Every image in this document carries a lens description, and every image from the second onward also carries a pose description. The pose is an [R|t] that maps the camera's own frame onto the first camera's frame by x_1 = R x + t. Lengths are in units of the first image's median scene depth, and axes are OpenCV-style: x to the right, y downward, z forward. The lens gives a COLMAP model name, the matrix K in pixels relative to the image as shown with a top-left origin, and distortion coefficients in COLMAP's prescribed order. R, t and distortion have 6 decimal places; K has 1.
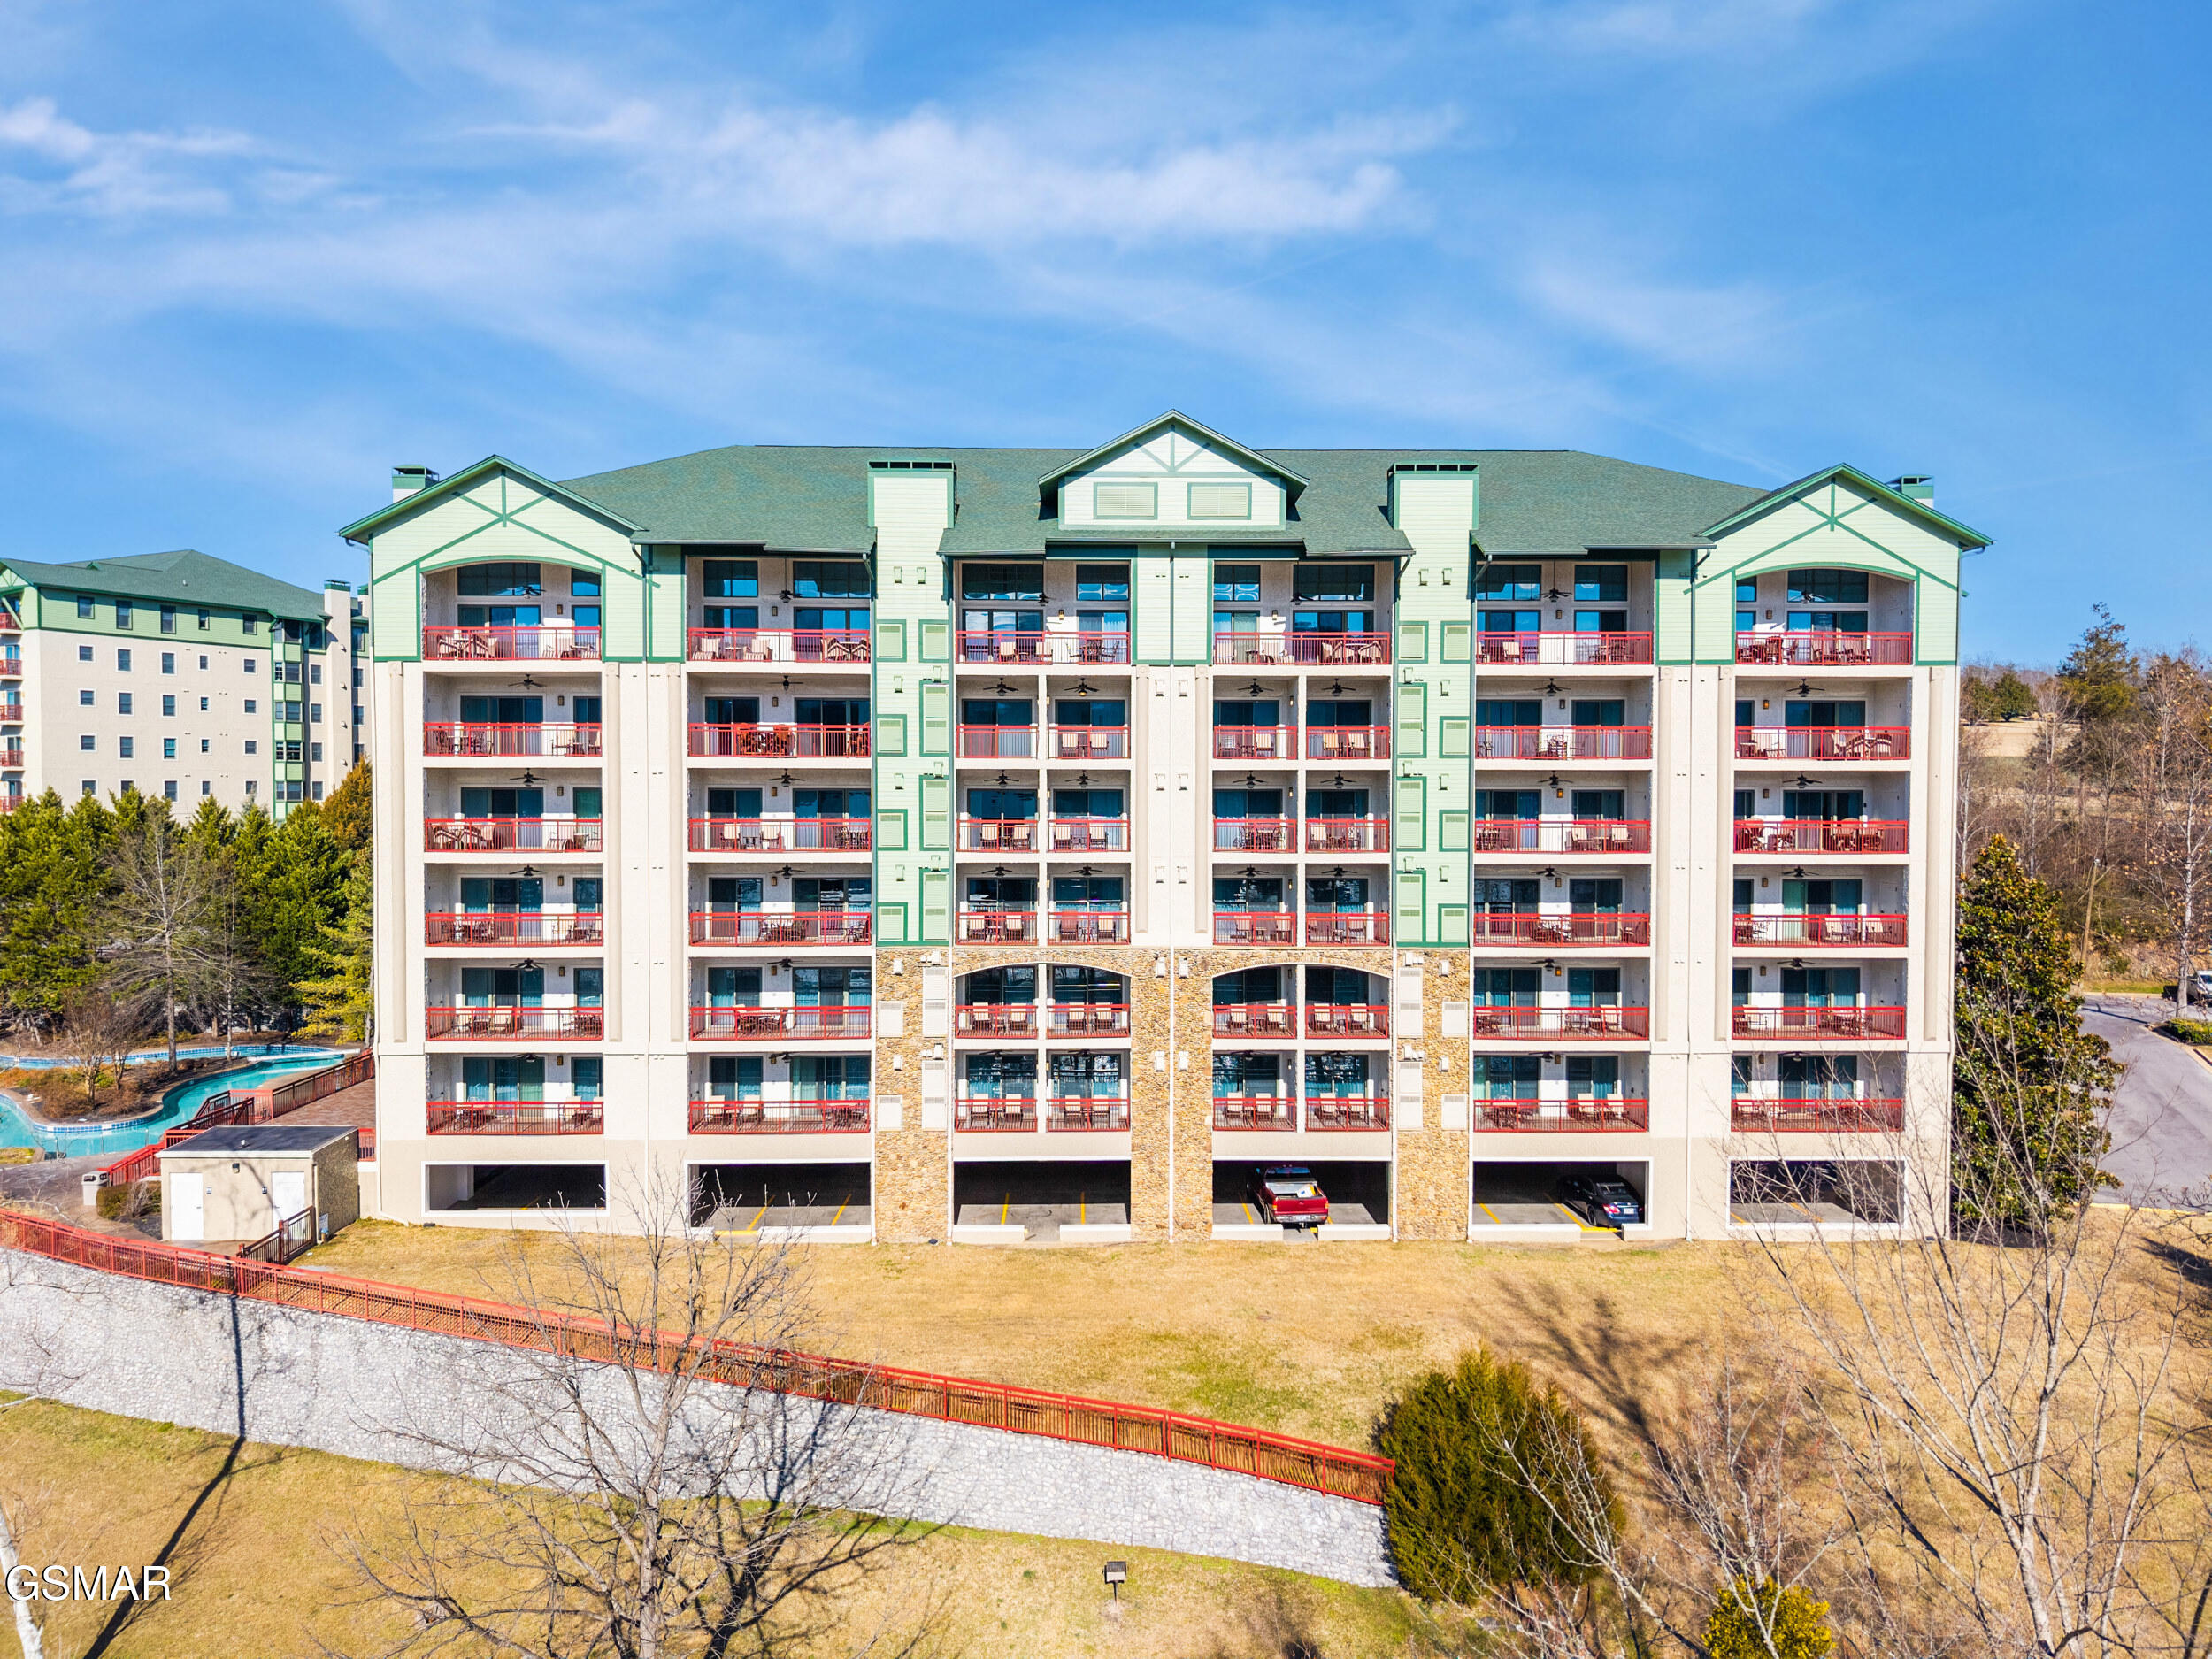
lens RADIAL K [[1479.1, 0, 1106.0], [0, 1479.1, 829.5], [0, 0, 1]] dist [0.002252, 0.004379]
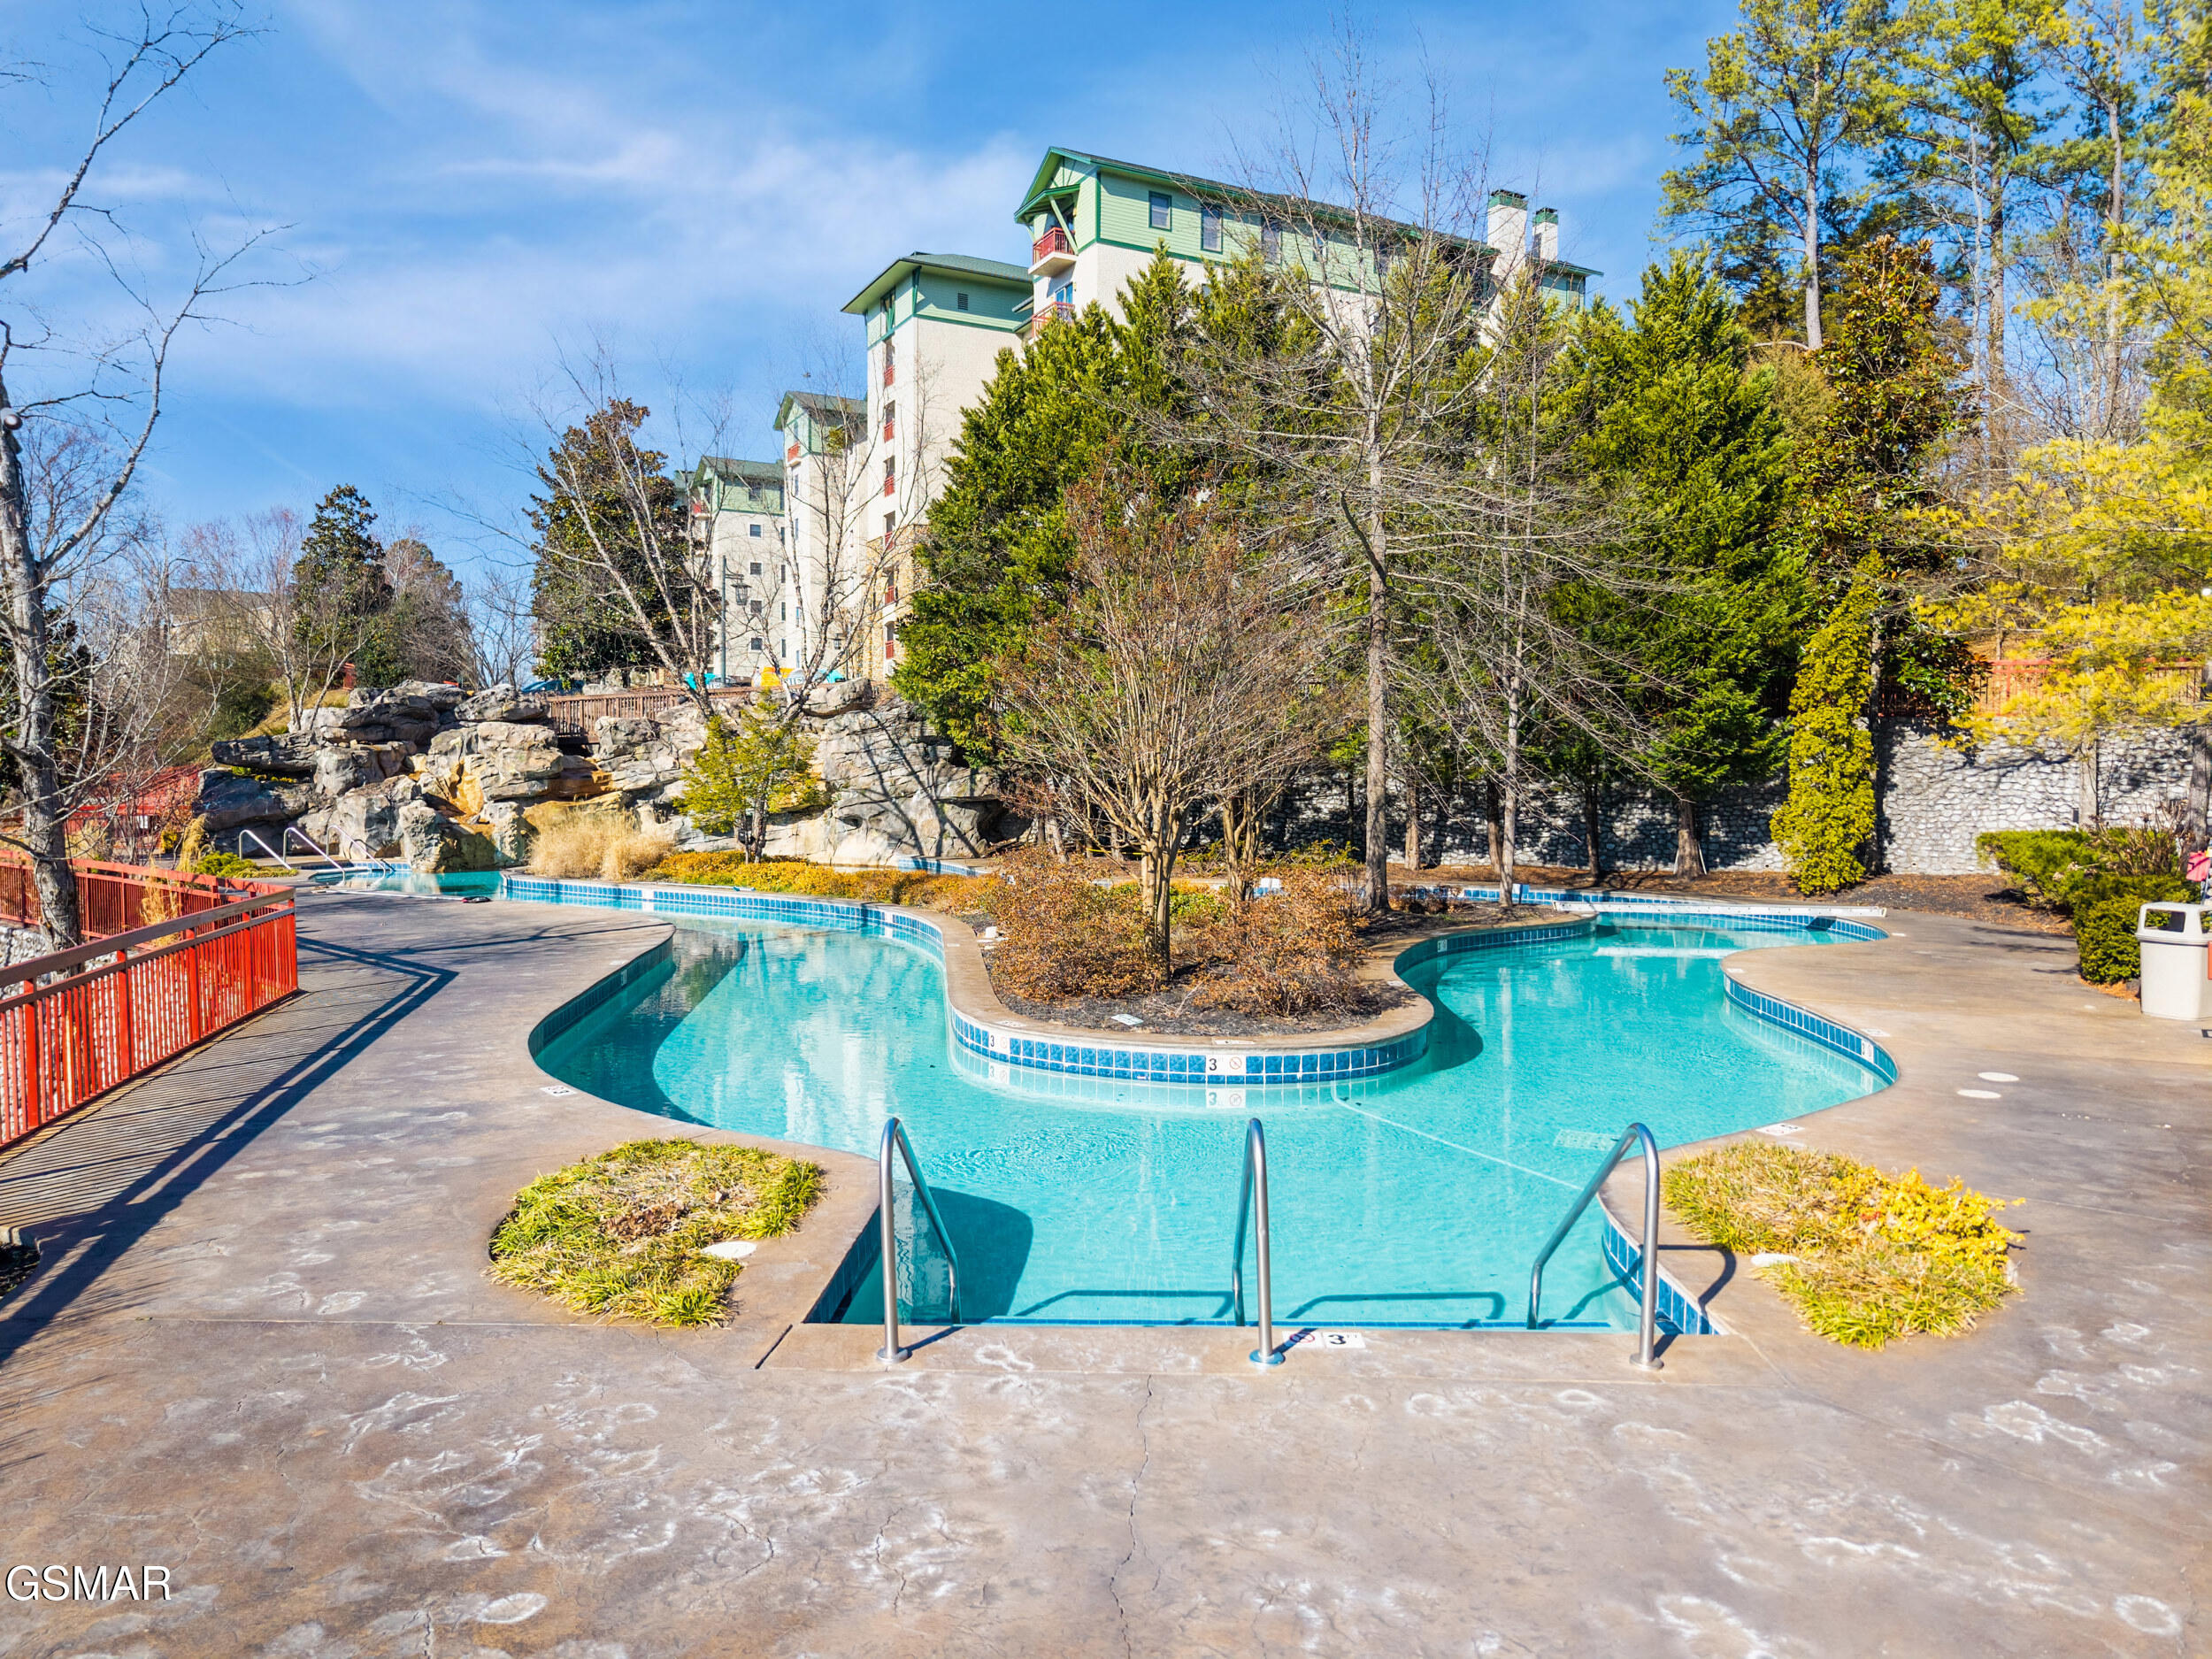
lens RADIAL K [[1479.1, 0, 1106.0], [0, 1479.1, 829.5], [0, 0, 1]] dist [0.002252, 0.004379]
pose [[0.807373, 0.024118, -0.589549, -0.553171], [-0.024013, 0.999680, 0.008011, 0.162513], [0.589553, 0.007690, 0.807693, 0.804904]]
